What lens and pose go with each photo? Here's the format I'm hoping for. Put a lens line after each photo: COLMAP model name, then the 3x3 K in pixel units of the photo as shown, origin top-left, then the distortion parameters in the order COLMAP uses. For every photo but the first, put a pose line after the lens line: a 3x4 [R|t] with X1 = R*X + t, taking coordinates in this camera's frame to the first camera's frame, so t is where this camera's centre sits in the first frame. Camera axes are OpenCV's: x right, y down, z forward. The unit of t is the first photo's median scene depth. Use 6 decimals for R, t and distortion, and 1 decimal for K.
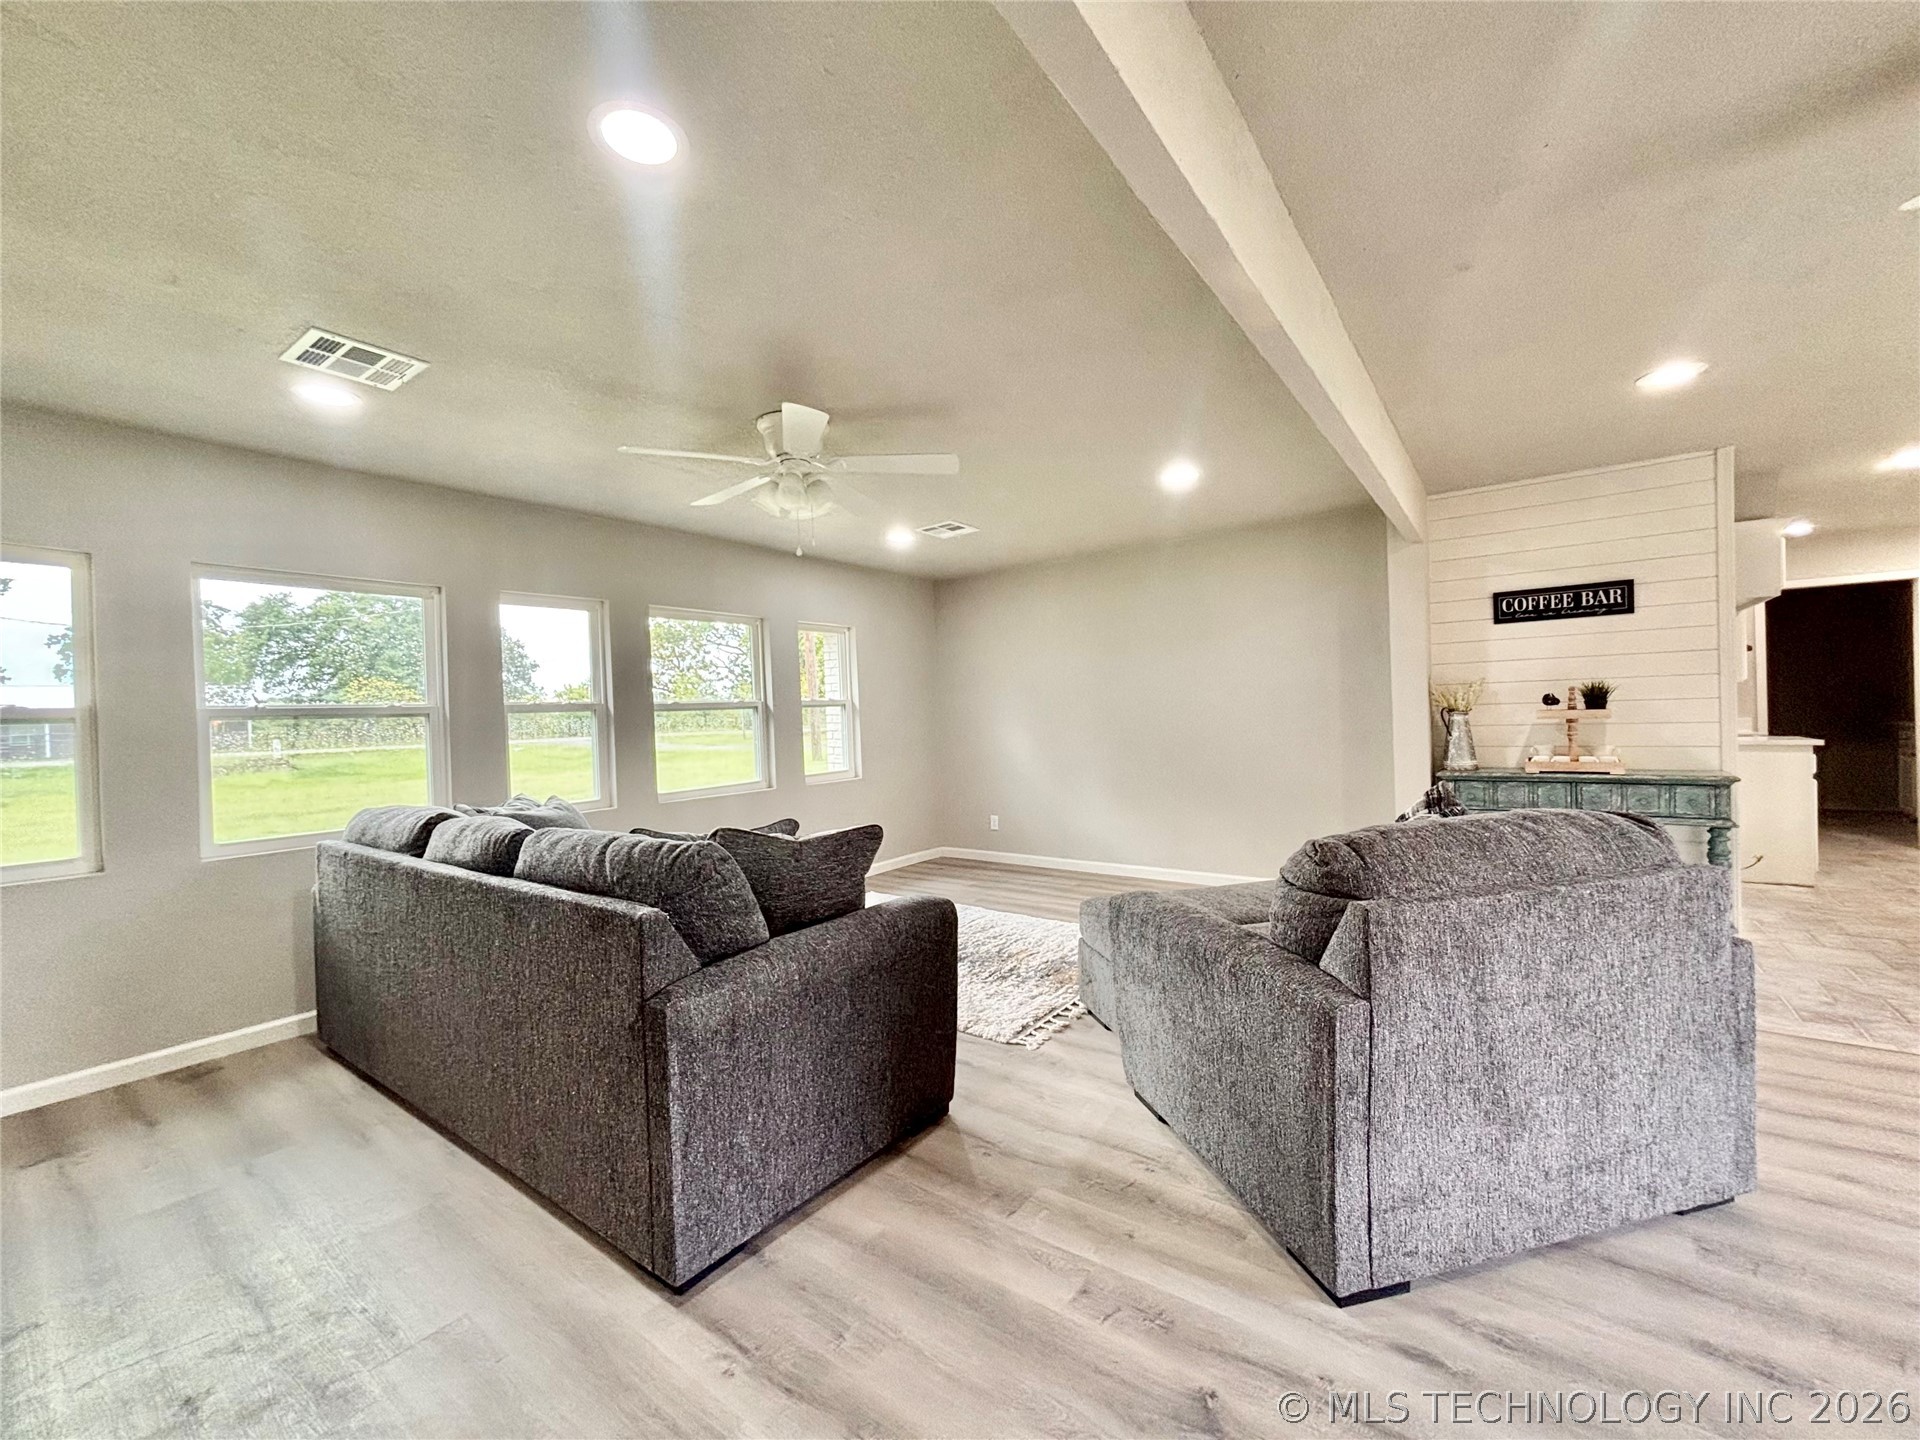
lens RADIAL K [[772.8, 0, 960.0], [0, 772.8, 720.0], [0, 0, 1]] dist [-0.004780, 0.003384]
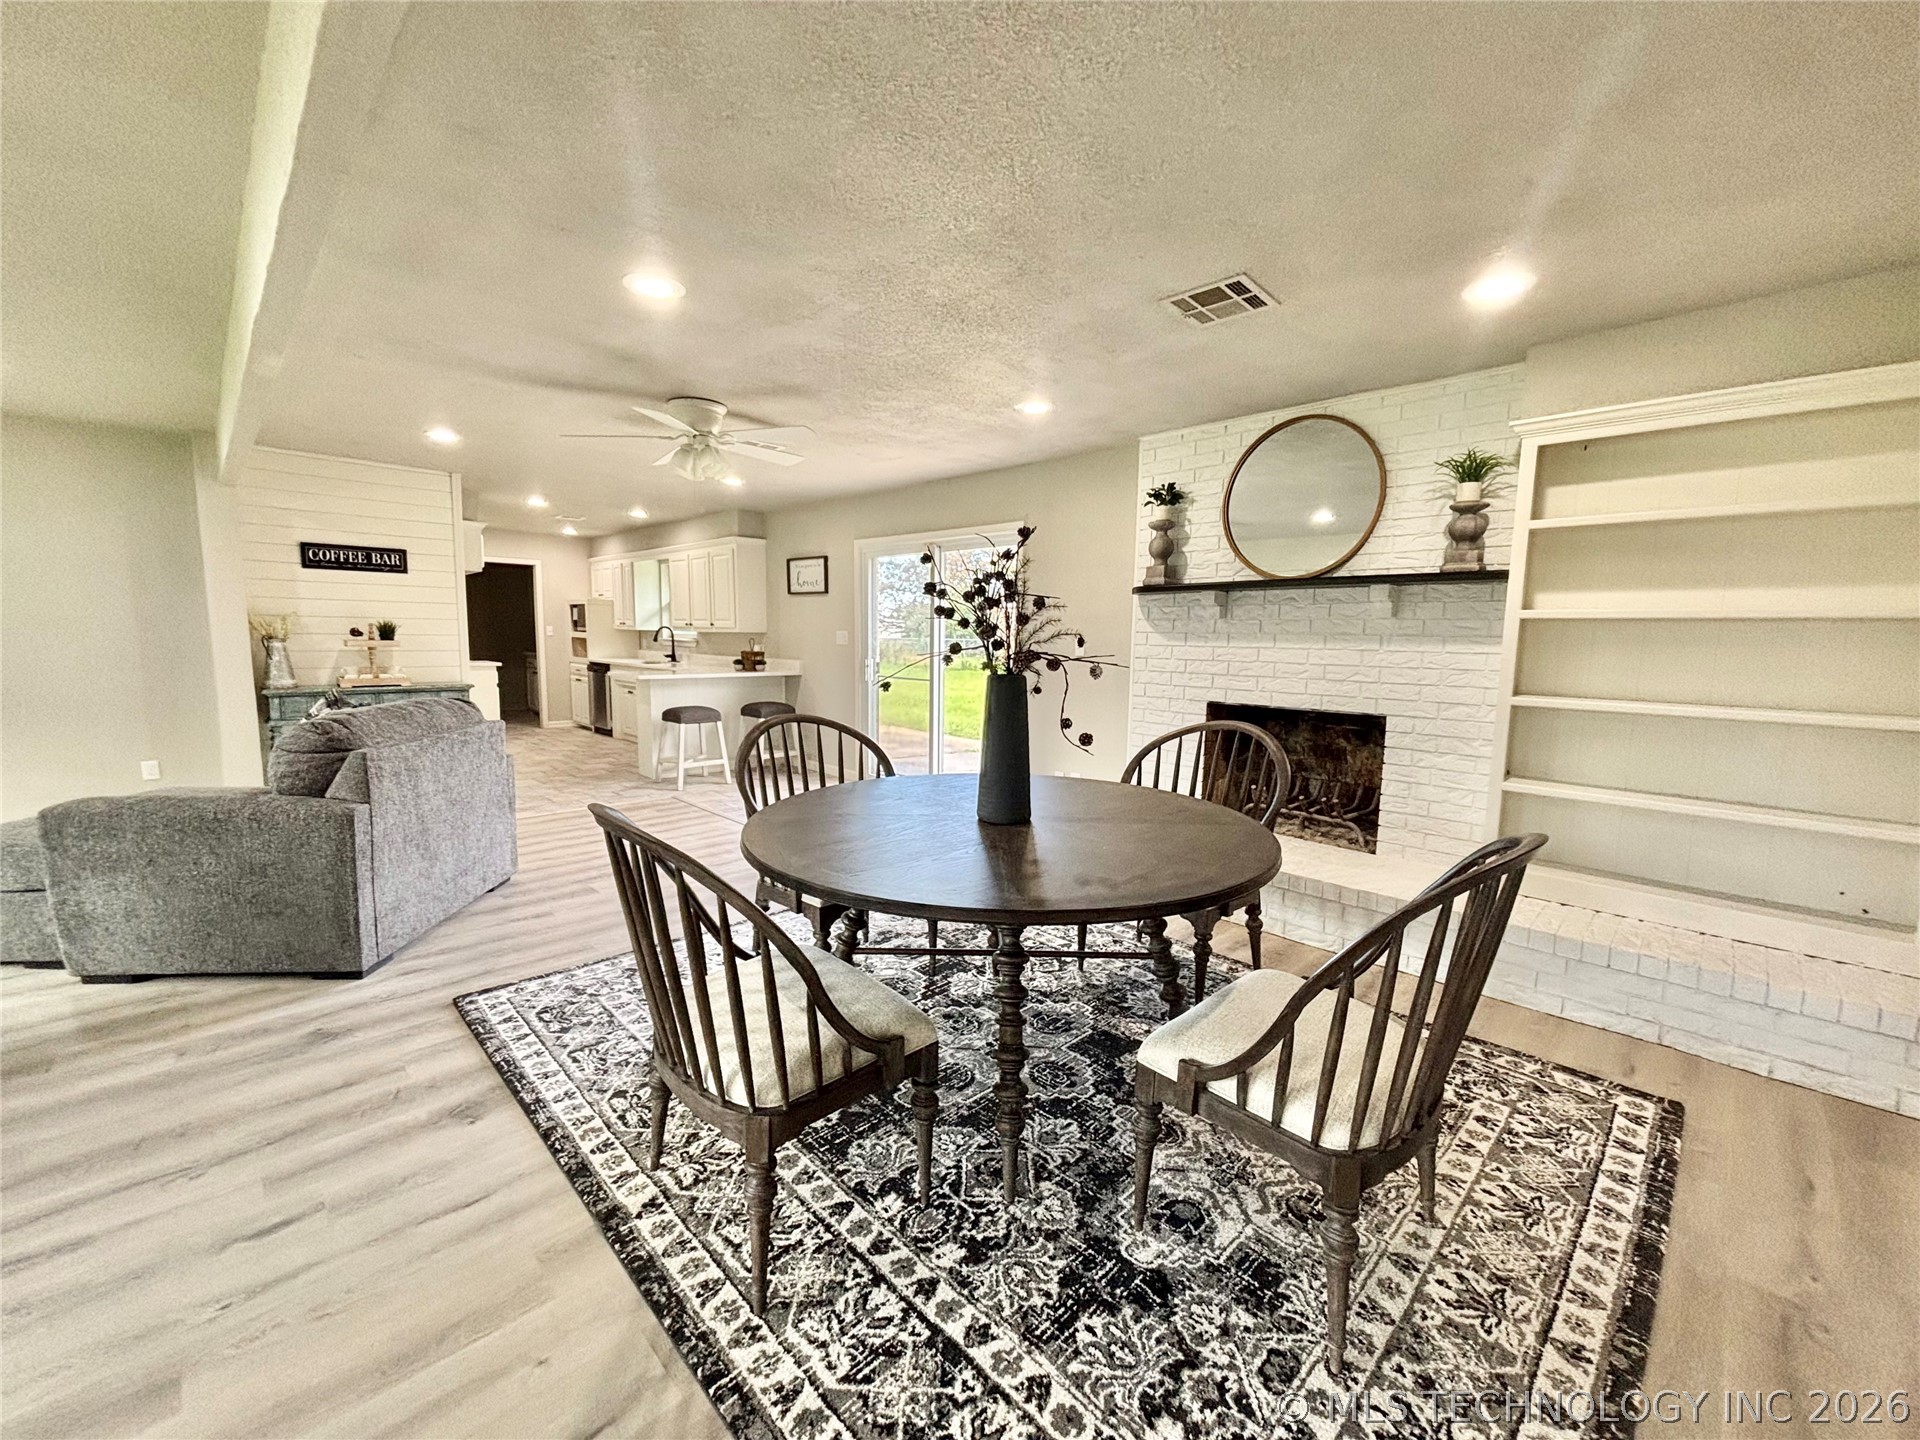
lens RADIAL K [[772.8, 0, 960.0], [0, 772.8, 720.0], [0, 0, 1]] dist [-0.004780, 0.003384]
pose [[0.160721, -0.077764, 0.983932, -0.395296], [-0.013021, 0.996638, 0.080895, 0.003537], [-0.986914, -0.025813, 0.159168, -0.250017]]
